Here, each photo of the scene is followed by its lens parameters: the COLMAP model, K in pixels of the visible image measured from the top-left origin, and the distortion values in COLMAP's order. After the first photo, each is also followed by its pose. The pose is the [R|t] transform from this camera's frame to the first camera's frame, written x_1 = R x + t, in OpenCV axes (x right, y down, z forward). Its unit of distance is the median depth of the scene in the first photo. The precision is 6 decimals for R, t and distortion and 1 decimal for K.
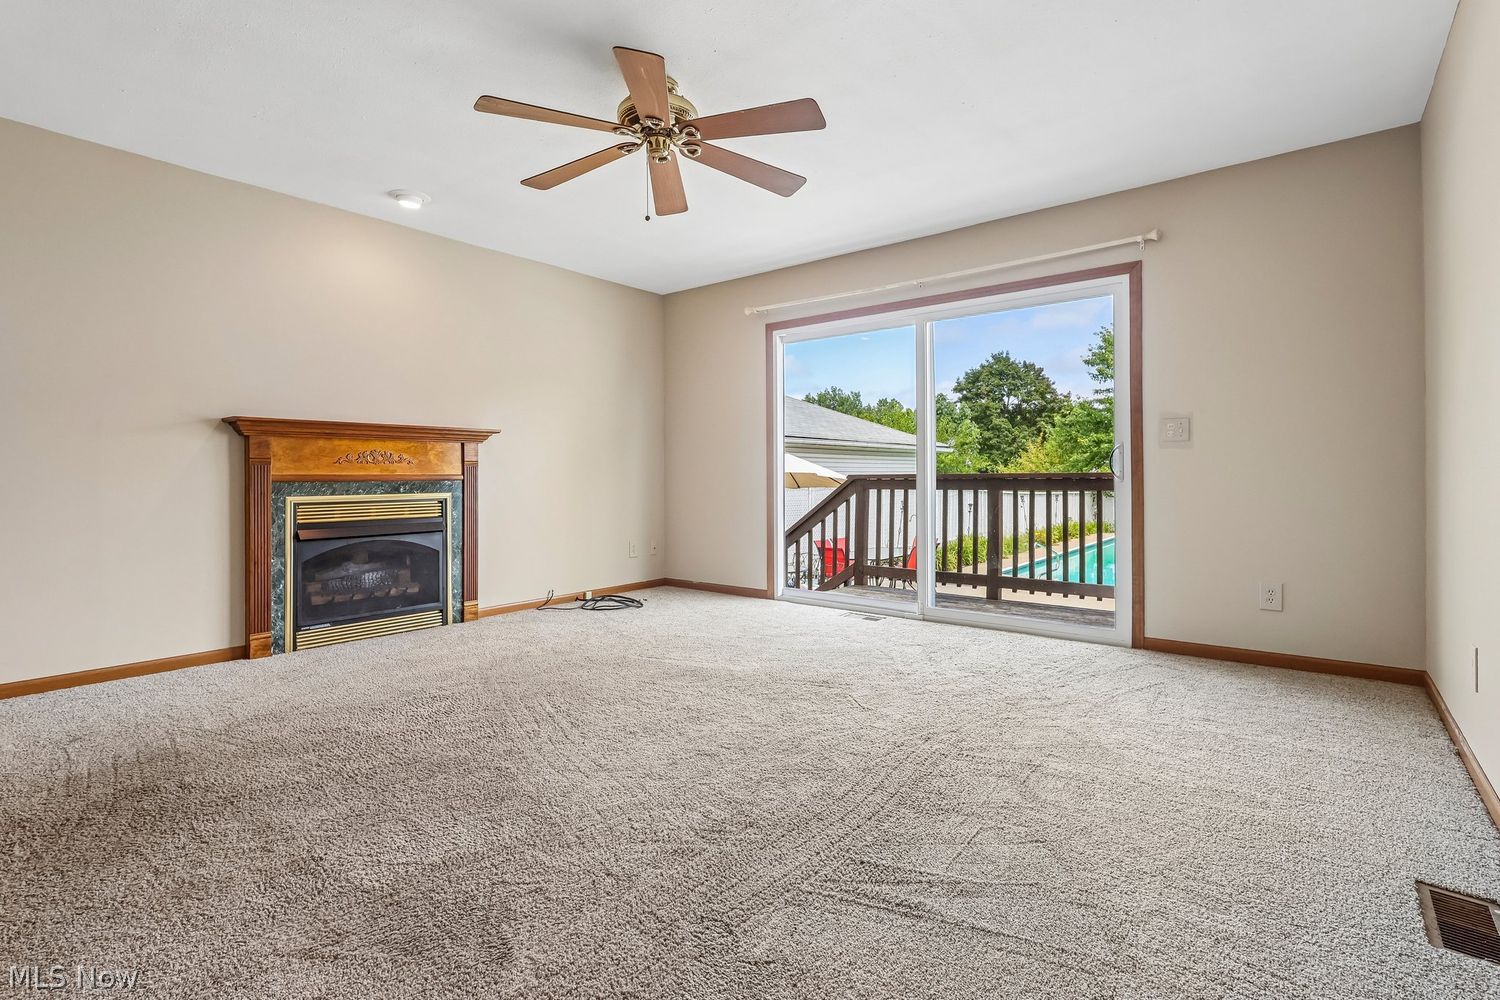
lens RADIAL K [[714.8, 0, 749.9], [0, 714.8, 471.9], [0, 0, 1]] dist [-0.000350, 0.000046]
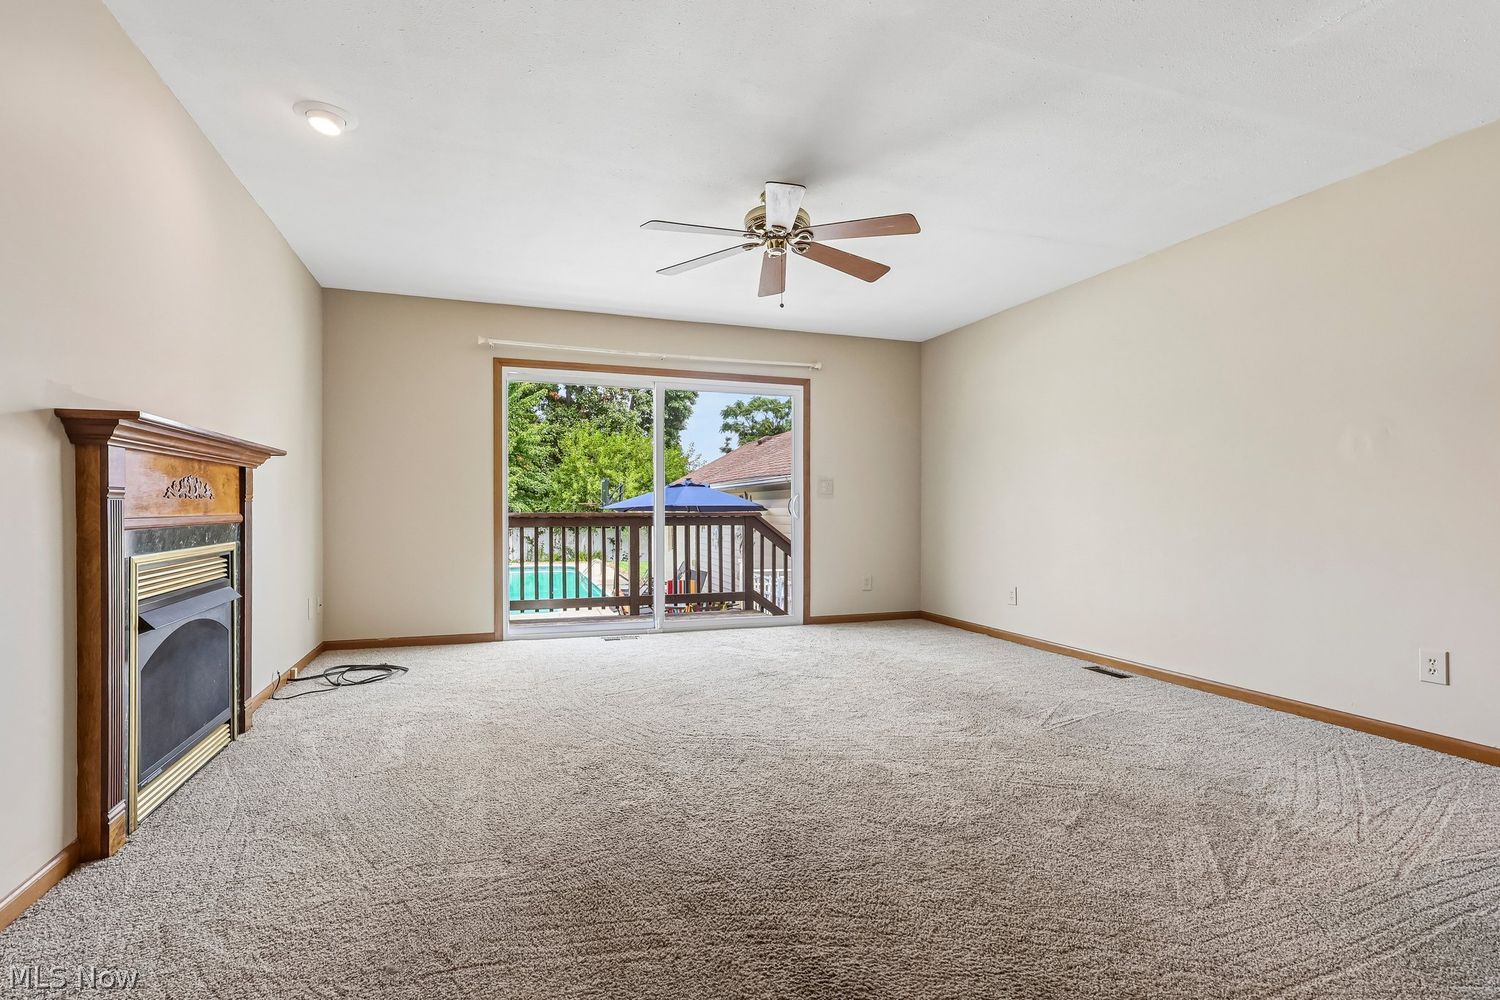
lens RADIAL K [[708.3, 0, 740.7], [0, 708.3, 507.6], [0, 0, 1]] dist [-0.000851, 0.000444]
pose [[0.529684, 0.007404, 0.848163, -0.811741], [-0.006817, 0.999967, -0.004472, -0.002882], [-0.848168, -0.003413, 0.529716, 0.280624]]
